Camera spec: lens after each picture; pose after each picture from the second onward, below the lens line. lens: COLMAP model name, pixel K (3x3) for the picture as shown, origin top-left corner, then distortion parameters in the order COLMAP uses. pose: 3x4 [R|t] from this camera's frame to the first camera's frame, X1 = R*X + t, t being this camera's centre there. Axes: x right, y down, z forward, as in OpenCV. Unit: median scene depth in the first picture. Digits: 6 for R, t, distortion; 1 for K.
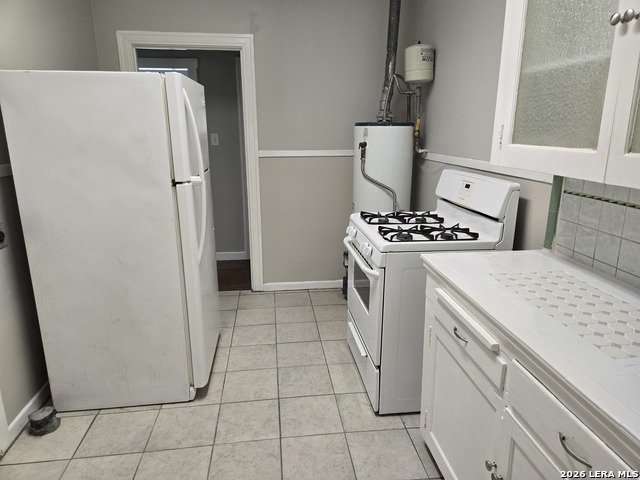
lens RADIAL K [[425.5, 0, 323.5], [0, 425.5, 231.6], [0, 0, 1]] dist [0.065909, -0.003863]
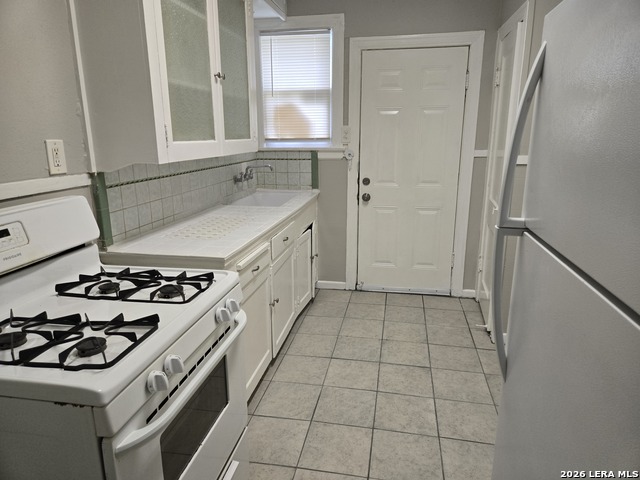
lens RADIAL K [[425.5, 0, 323.5], [0, 425.5, 231.6], [0, 0, 1]] dist [0.065909, -0.003863]
pose [[-0.951355, -0.068931, 0.300287, -0.303950], [0.076822, 0.890795, 0.447865, -0.464575], [-0.298366, 0.449147, -0.842167, 1.923893]]
